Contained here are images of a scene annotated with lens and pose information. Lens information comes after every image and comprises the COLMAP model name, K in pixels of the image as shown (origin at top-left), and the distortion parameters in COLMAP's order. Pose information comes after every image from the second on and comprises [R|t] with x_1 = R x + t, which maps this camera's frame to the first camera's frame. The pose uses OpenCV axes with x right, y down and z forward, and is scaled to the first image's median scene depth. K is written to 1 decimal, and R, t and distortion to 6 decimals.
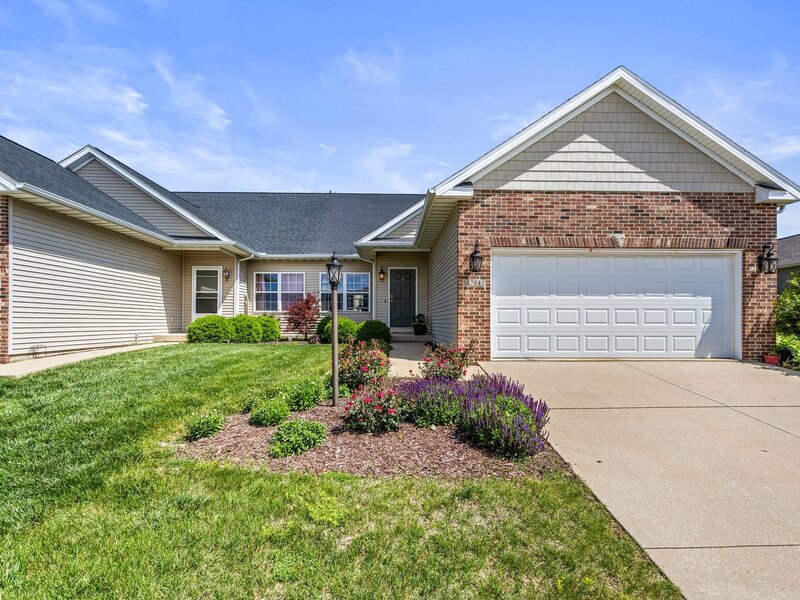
lens RADIAL K [[438.7, 0, 400.5], [0, 438.7, 323.9], [0, 0, 1]] dist [0.000173, 0.004866]
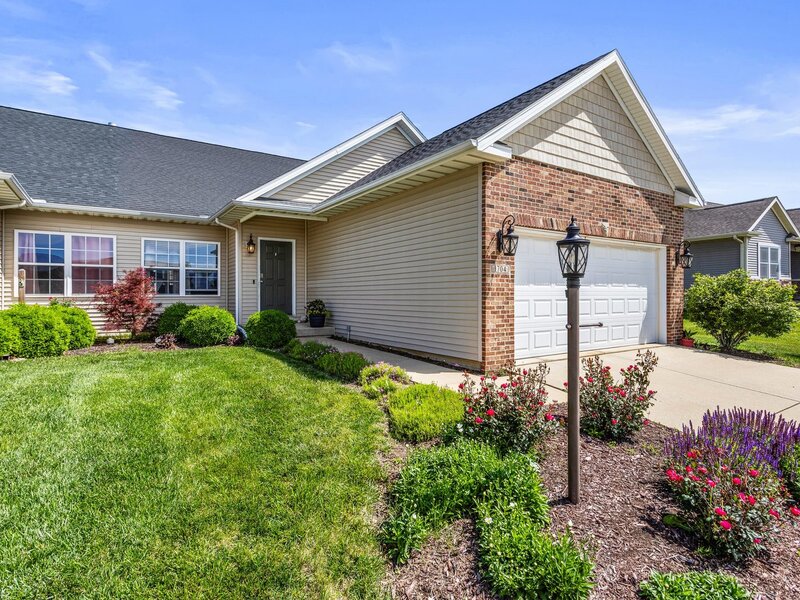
lens RADIAL K [[438.7, 0, 399.8], [0, 438.7, 295.8], [0, 0, 1]] dist [0.000173, 0.004866]
pose [[0.849581, -0.004402, 0.527439, -0.399215], [0.007348, 0.999967, -0.003491, -0.043112], [-0.527407, 0.006841, 0.849586, 0.417450]]
